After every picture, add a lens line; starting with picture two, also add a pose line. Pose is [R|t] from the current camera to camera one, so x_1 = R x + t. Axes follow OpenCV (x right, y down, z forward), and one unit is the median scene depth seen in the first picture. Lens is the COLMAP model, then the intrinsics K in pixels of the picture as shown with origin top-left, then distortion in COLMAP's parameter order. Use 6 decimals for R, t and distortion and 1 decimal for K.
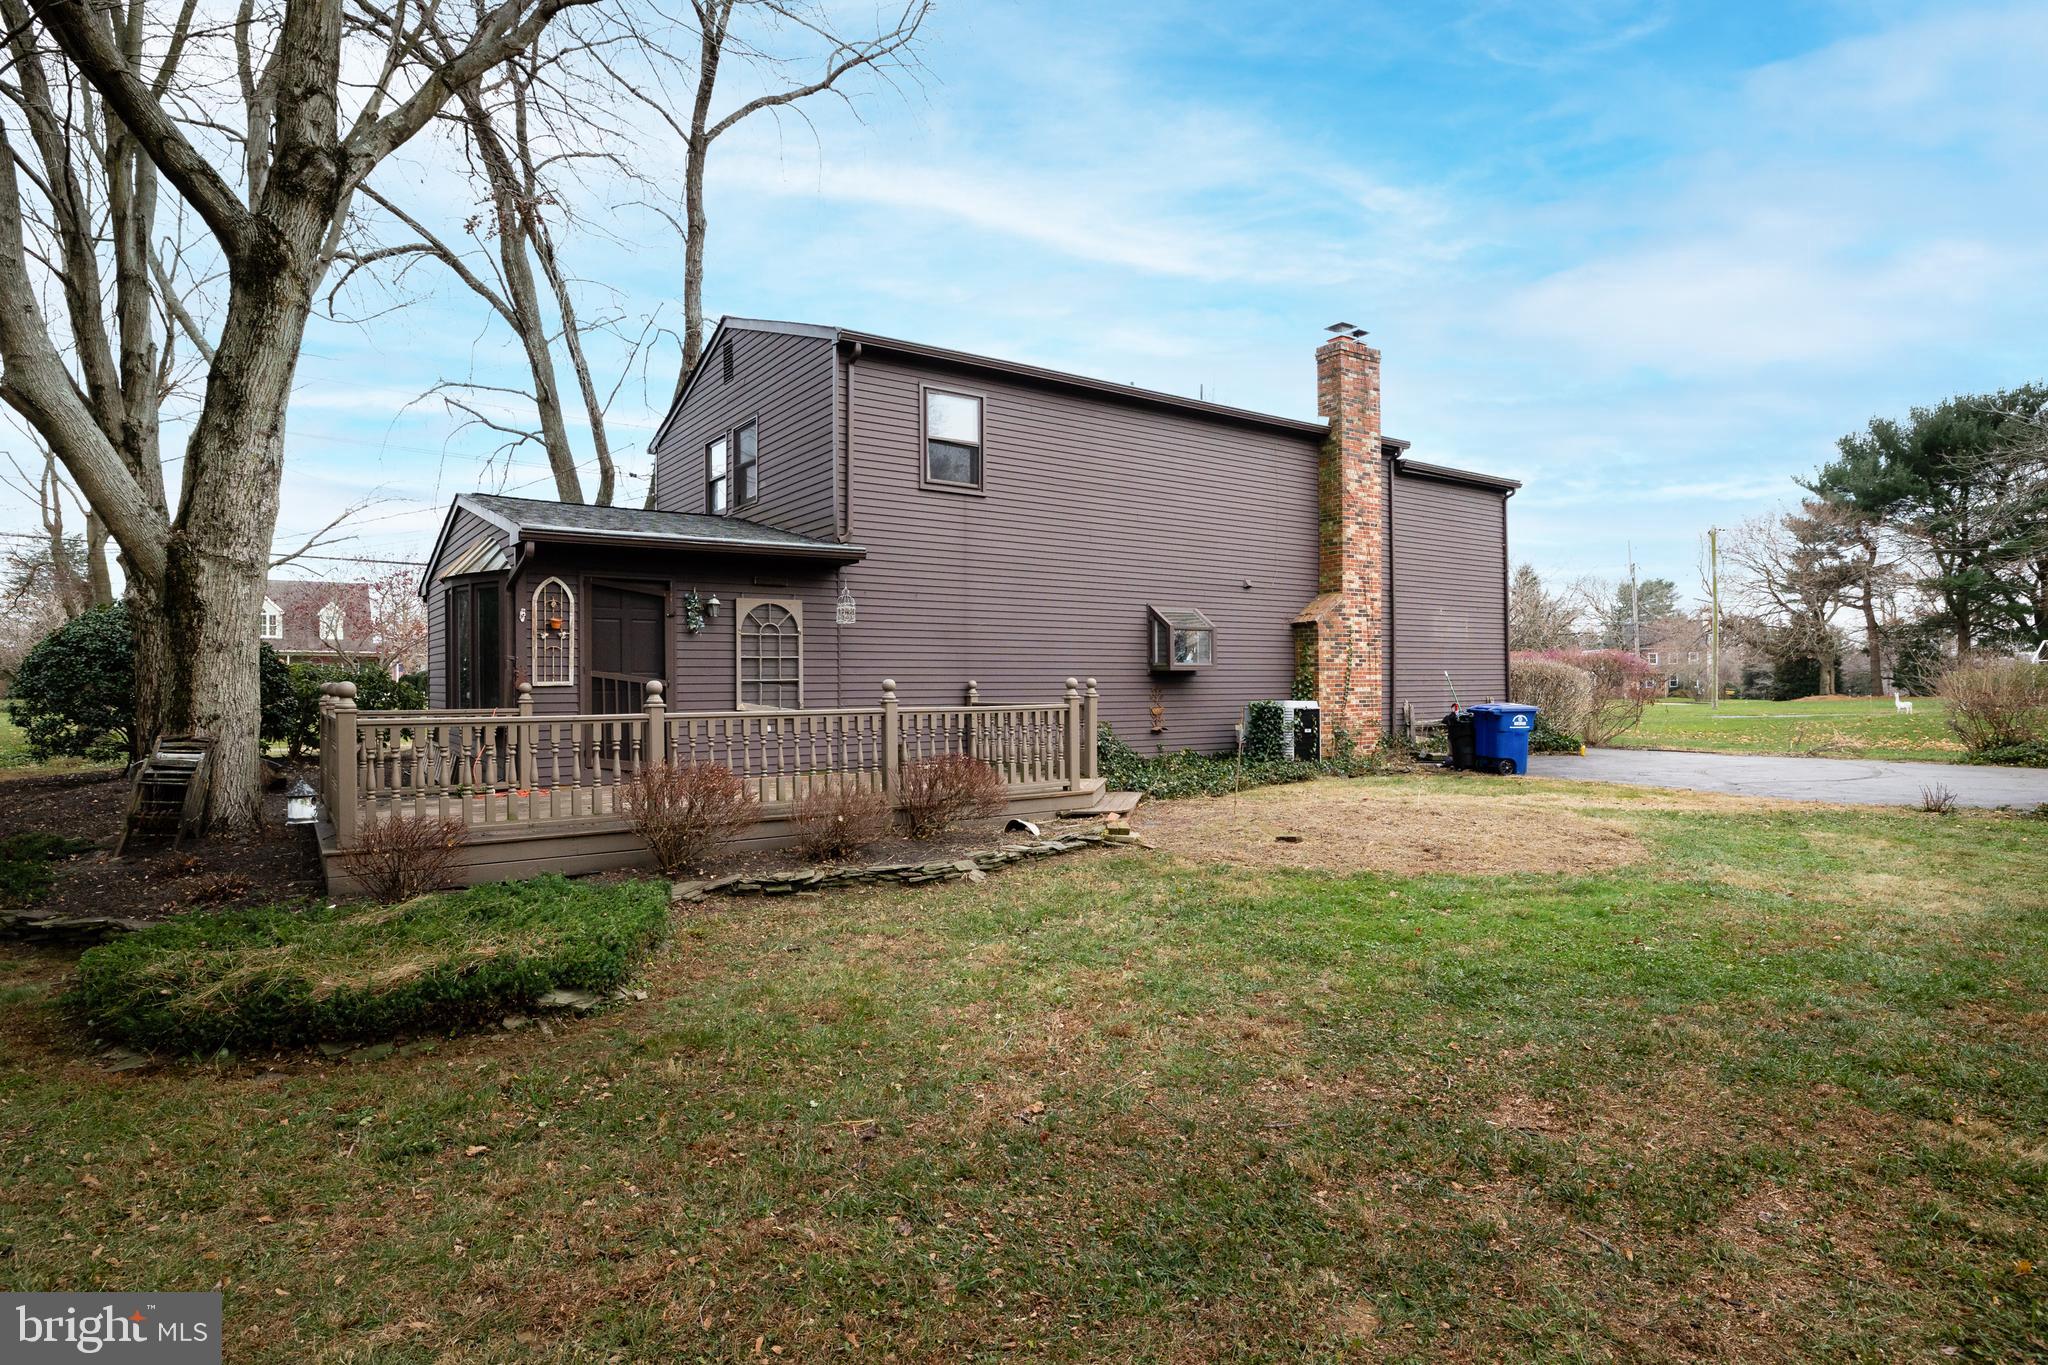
lens RADIAL K [[1083.6, 0, 1007.7], [0, 1083.6, 679.8], [0, 0, 1]] dist [-0.003378, 0.000716]
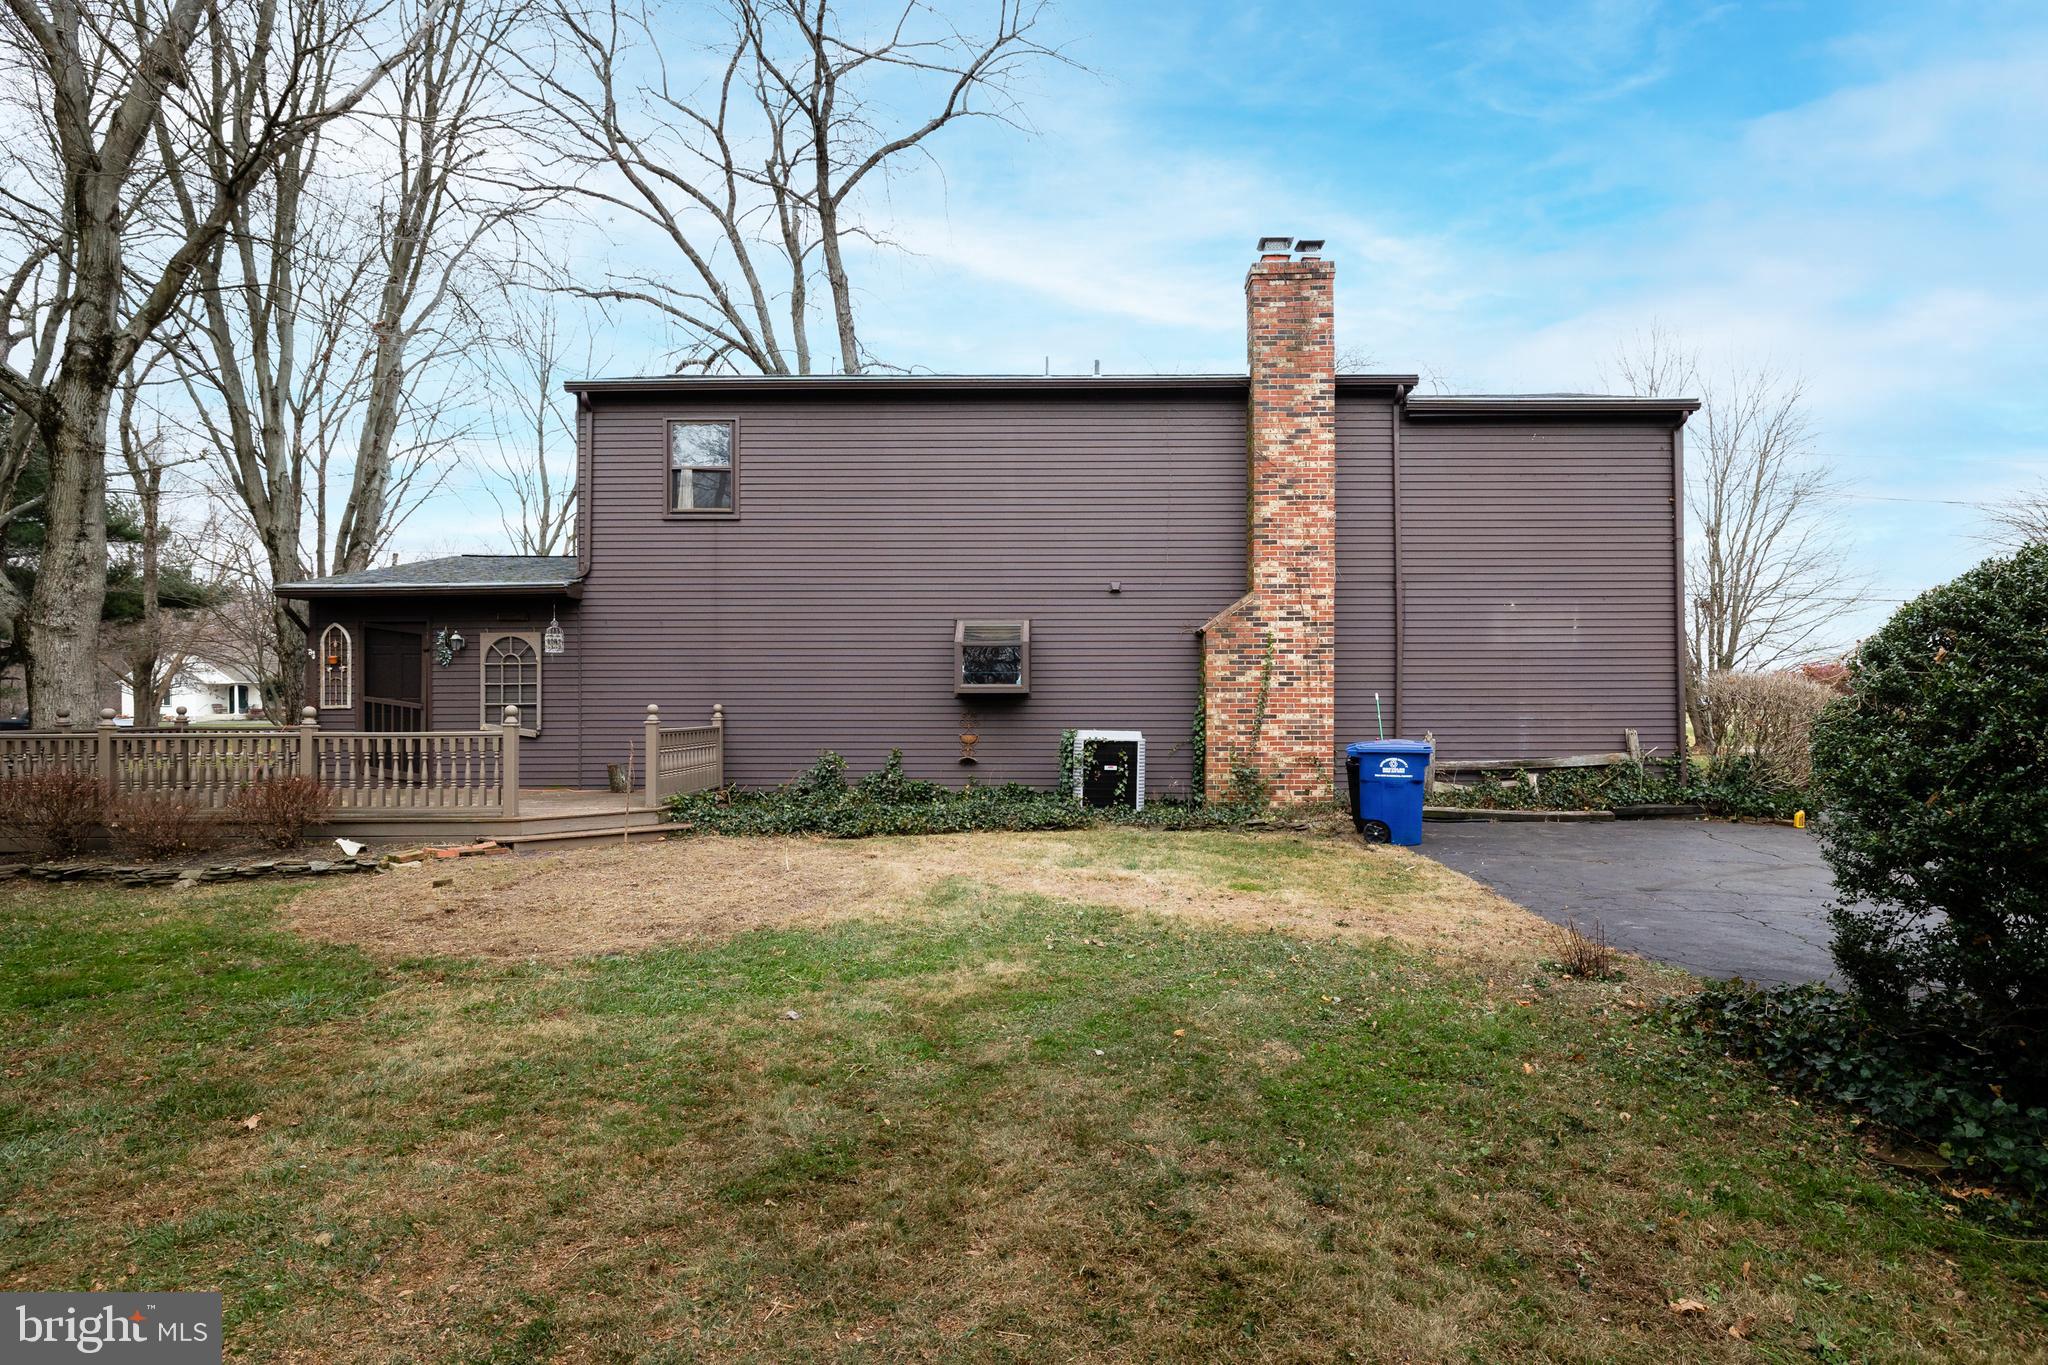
lens RADIAL K [[1083.6, 0, 1035.5], [0, 1083.6, 697.9], [0, 0, 1]] dist [-0.003378, 0.000716]
pose [[0.810608, 0.002458, -0.585583, 0.655417], [0.000442, 0.999988, 0.004809, -0.008396], [0.585588, -0.004157, 0.810598, 0.294431]]
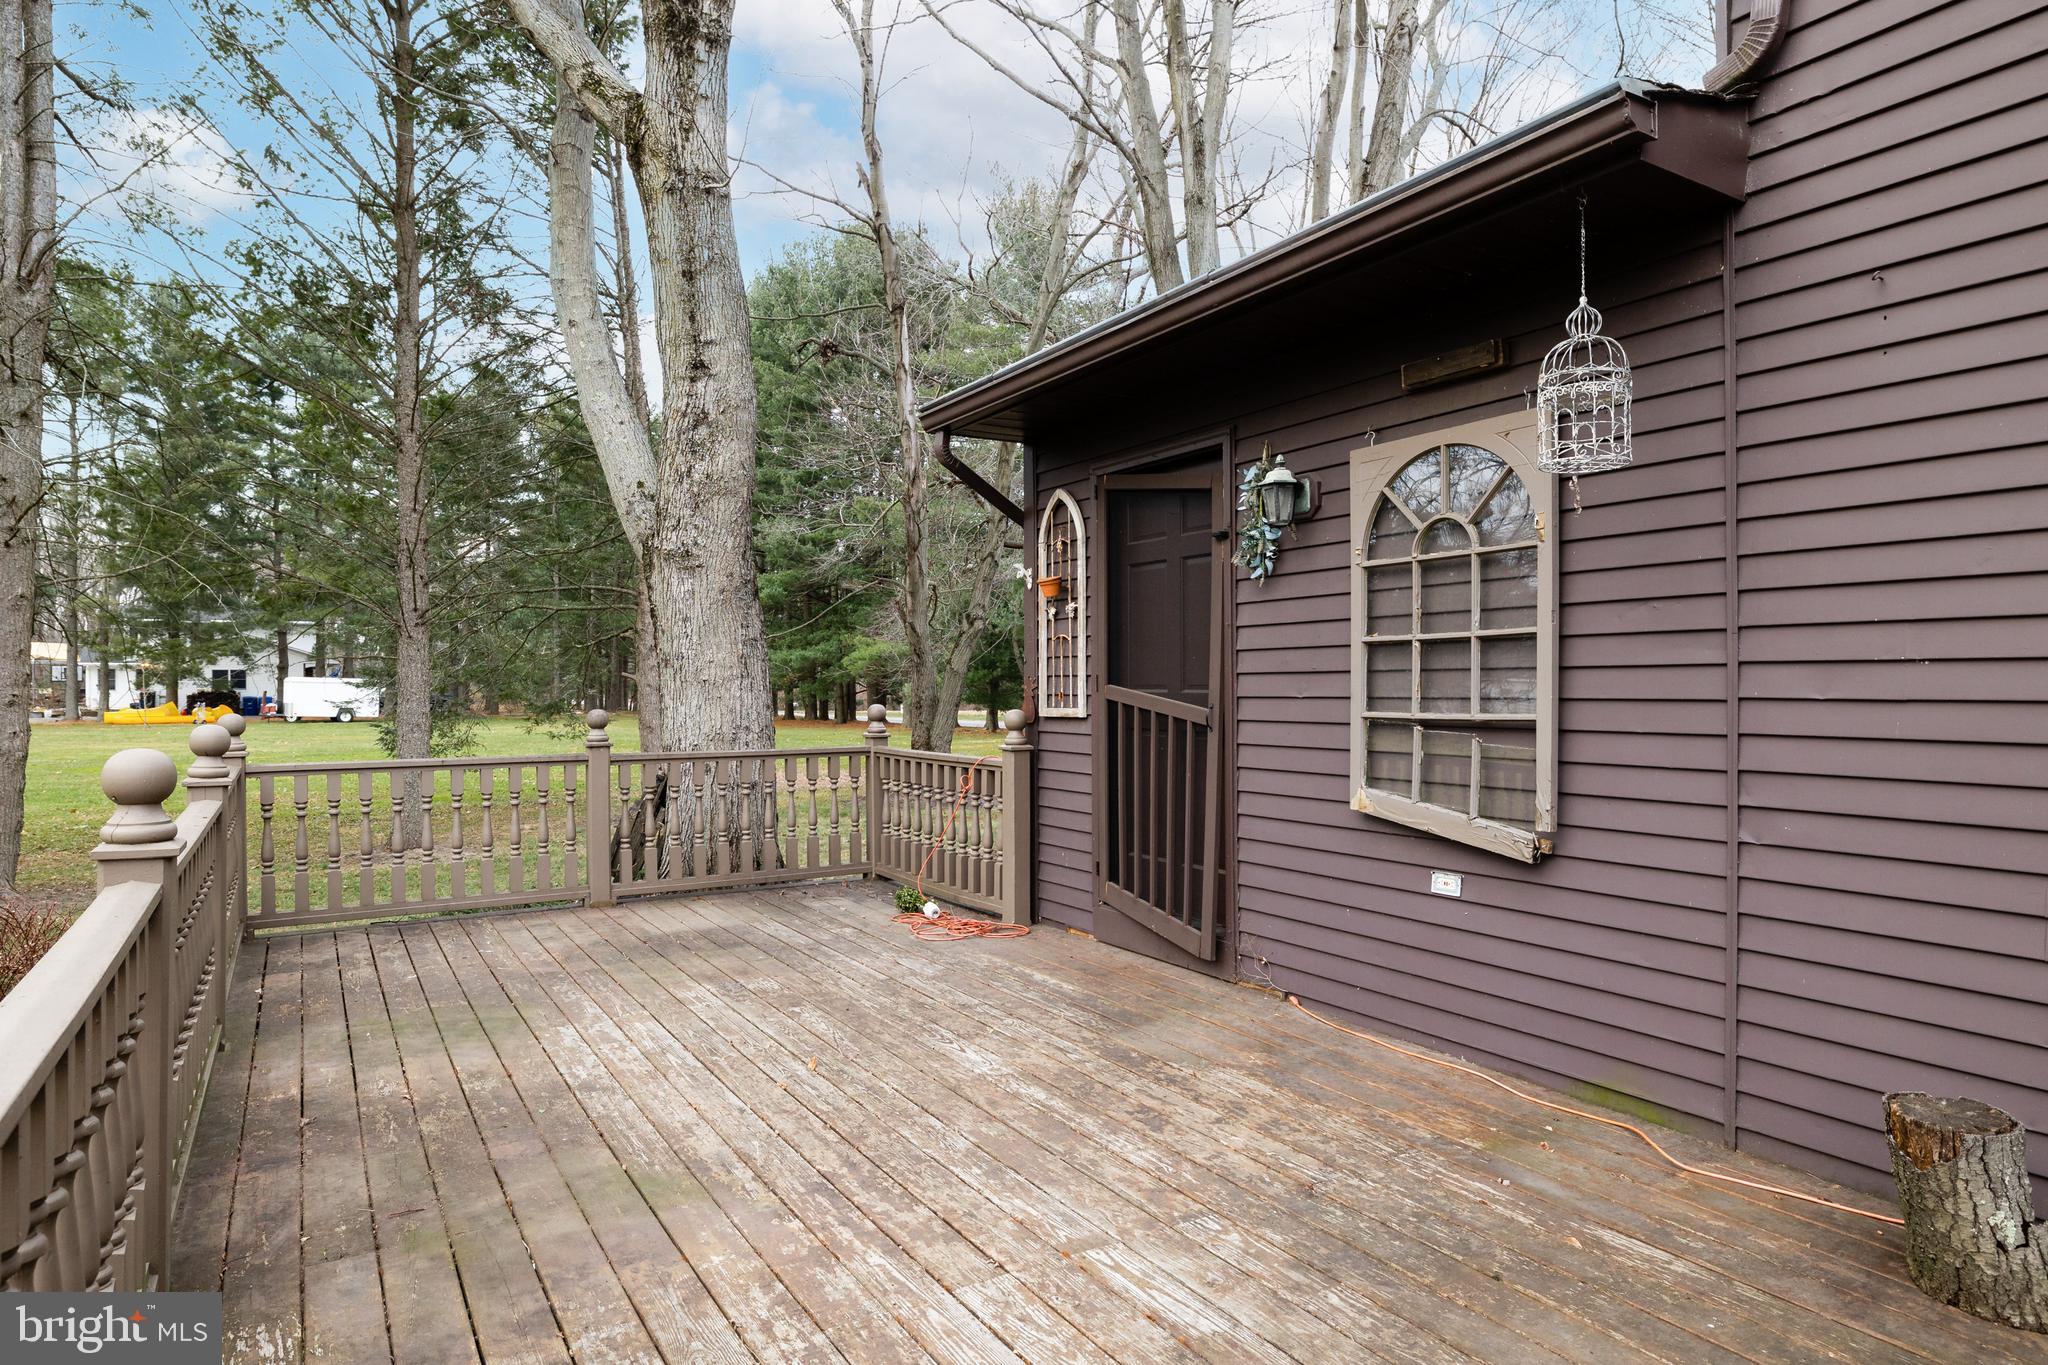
lens RADIAL K [[1214.1, 0, 1007.1], [0, 1214.1, 684.6], [0, 0, 1]] dist [-0.001135, 0.000911]
pose [[-0.070206, 0.003134, -0.997528, 0.078379], [0.003277, 0.999990, 0.002911, -0.006819], [0.997527, -0.003065, -0.070216, 0.666008]]
